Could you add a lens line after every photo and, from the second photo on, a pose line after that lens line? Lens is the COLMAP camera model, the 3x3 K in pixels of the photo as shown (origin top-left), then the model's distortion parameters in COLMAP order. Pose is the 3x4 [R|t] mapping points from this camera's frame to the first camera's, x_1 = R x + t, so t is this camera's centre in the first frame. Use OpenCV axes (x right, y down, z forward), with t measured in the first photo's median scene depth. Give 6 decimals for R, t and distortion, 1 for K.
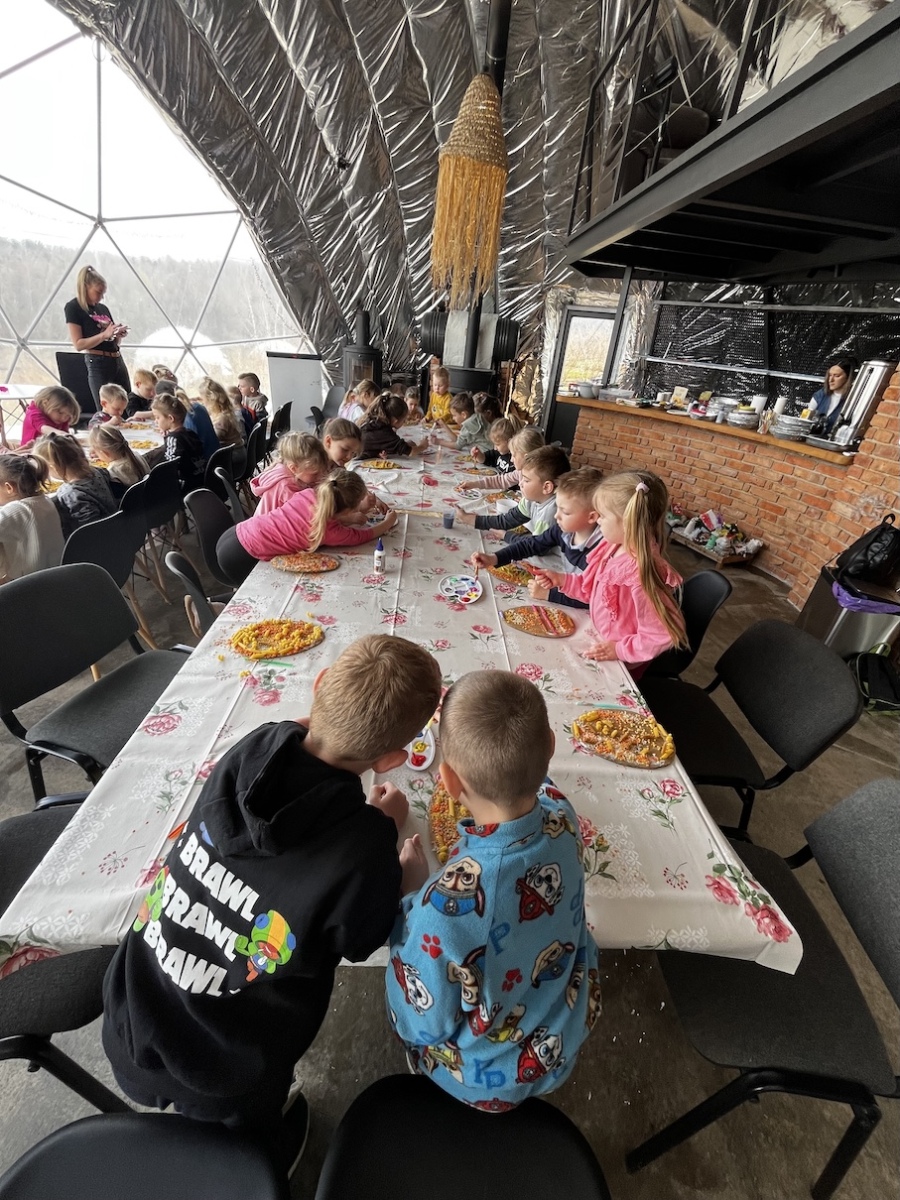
lens RADIAL K [[490.1, 0, 446.5], [0, 490.1, 595.7], [0, 0, 1]] dist [-0.000042, 0.000026]
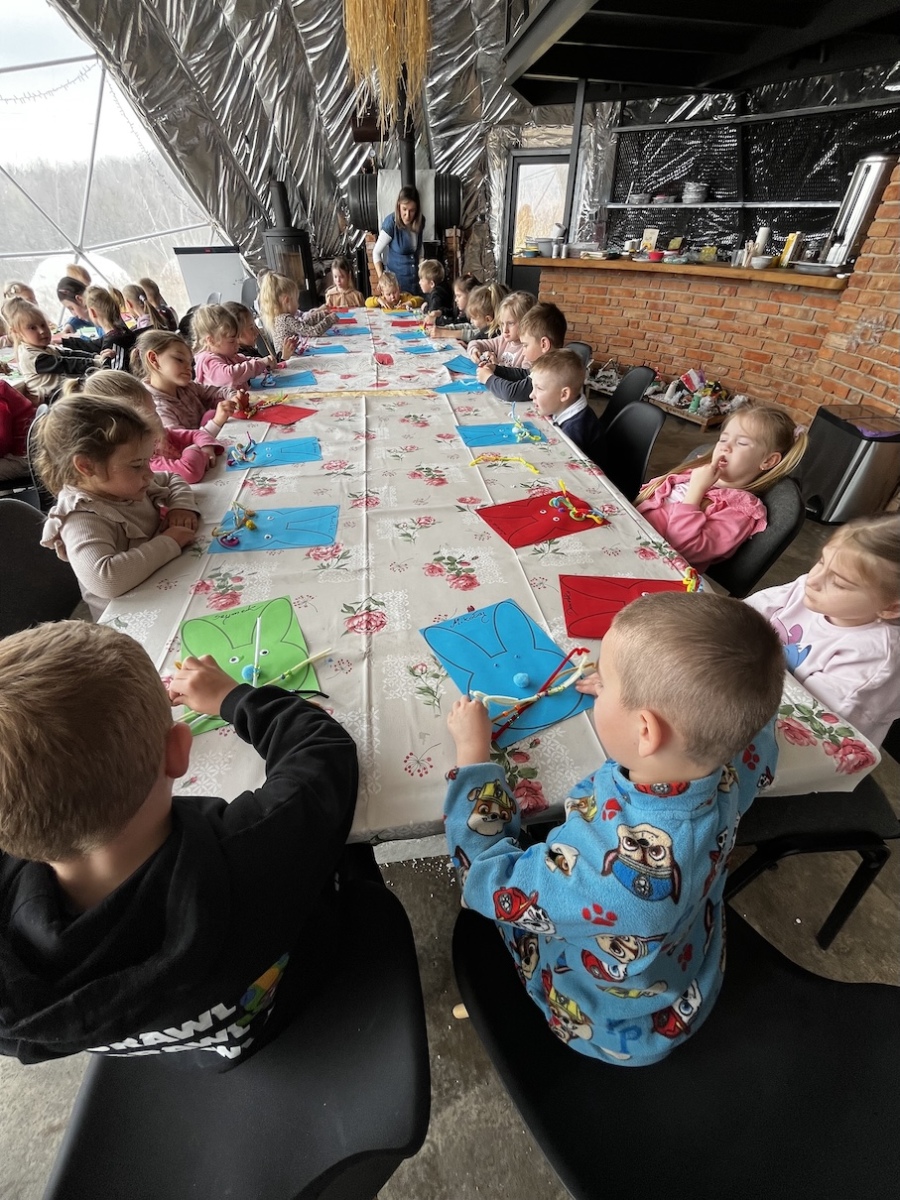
lens RADIAL K [[486.2, 0, 447.4], [0, 486.2, 597.3], [0, 0, 1]] dist [-0.002360, -0.000458]
pose [[0.989903, -0.137871, 0.032922, -0.005069], [0.130600, 0.977395, 0.166258, 0.027124], [-0.055100, -0.160280, 0.985533, 0.042497]]
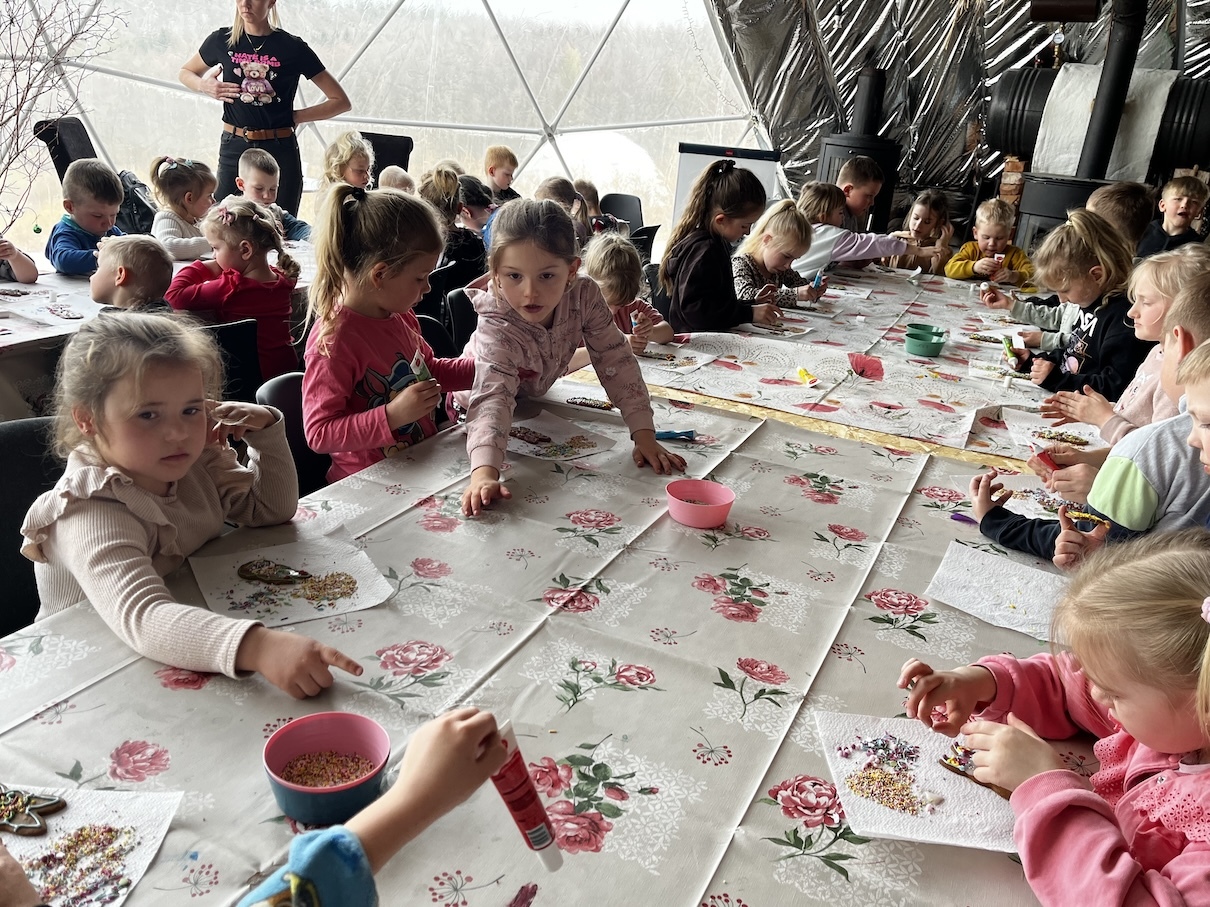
lens RADIAL K [[999.2, 0, 605.0], [0, 999.2, 453.5], [0, 0, 1]] dist [0.056131, -0.080325]
pose [[0.896493, 0.139904, -0.420389, 0.084103], [-0.219154, 0.964656, -0.146320, 0.014144], [0.385060, 0.223305, 0.895468, 0.062572]]
